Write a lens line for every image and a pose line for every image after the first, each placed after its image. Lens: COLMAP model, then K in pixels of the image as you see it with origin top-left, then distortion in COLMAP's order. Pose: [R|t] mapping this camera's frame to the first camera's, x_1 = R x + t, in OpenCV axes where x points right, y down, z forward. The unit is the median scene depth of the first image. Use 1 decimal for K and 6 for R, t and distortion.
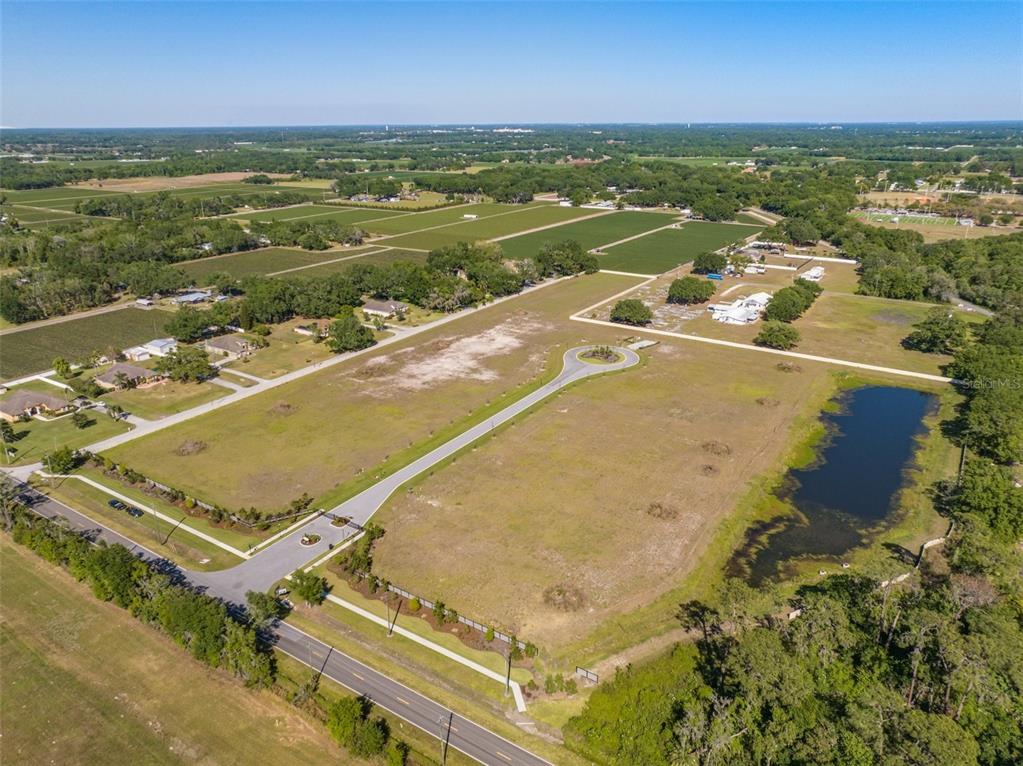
lens RADIAL K [[717.1, 0, 511.5], [0, 717.1, 383.0], [0, 0, 1]] dist [0.002185, -0.001693]
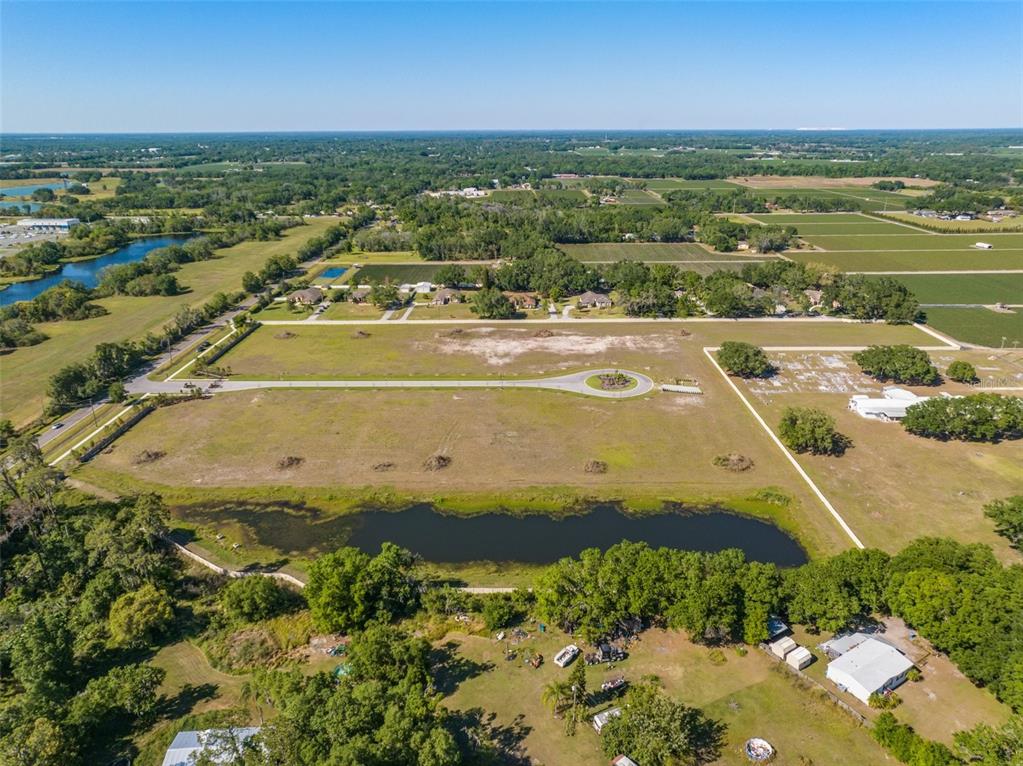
lens RADIAL K [[717.1, 0, 511.5], [0, 717.1, 383.0], [0, 0, 1]] dist [0.002185, -0.001693]
pose [[0.537199, 0.288488, -0.792586, 0.830004], [-0.289255, 0.945715, 0.148173, -0.142469], [0.792306, 0.149661, 0.591483, 0.371405]]
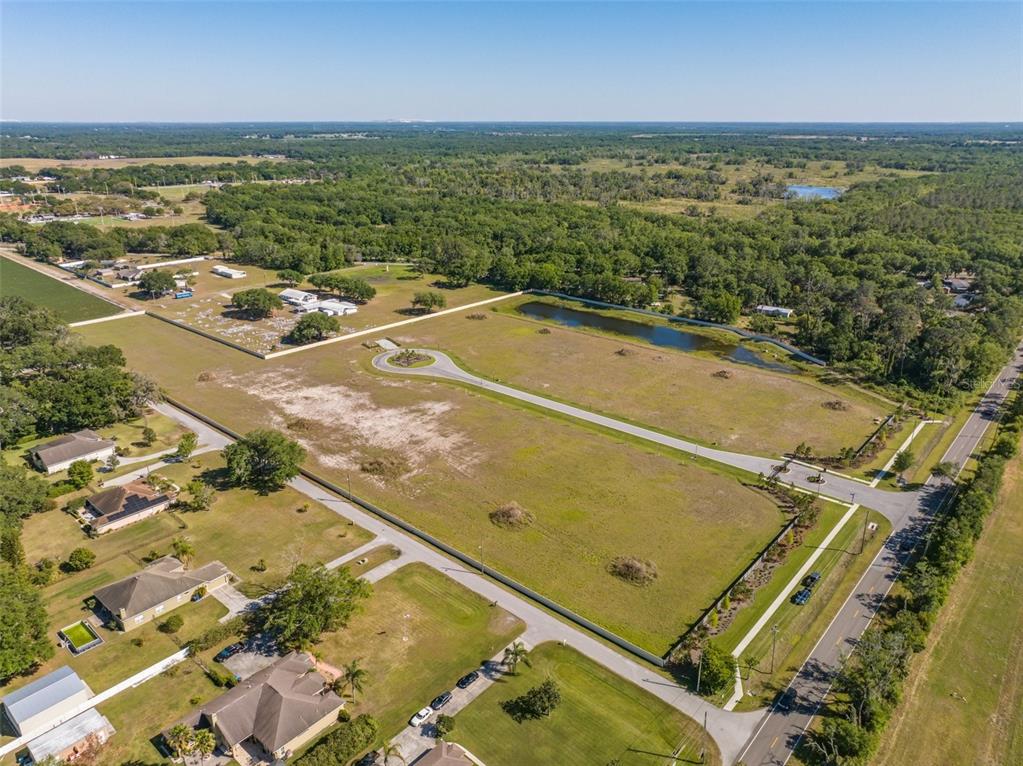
lens RADIAL K [[717.1, 0, 511.5], [0, 717.1, 383.0], [0, 0, 1]] dist [0.002185, -0.001693]
pose [[0.132962, -0.337842, 0.931764, -0.824709], [0.339189, 0.898855, 0.277508, -0.247224], [-0.931274, 0.279146, 0.234106, 0.685834]]
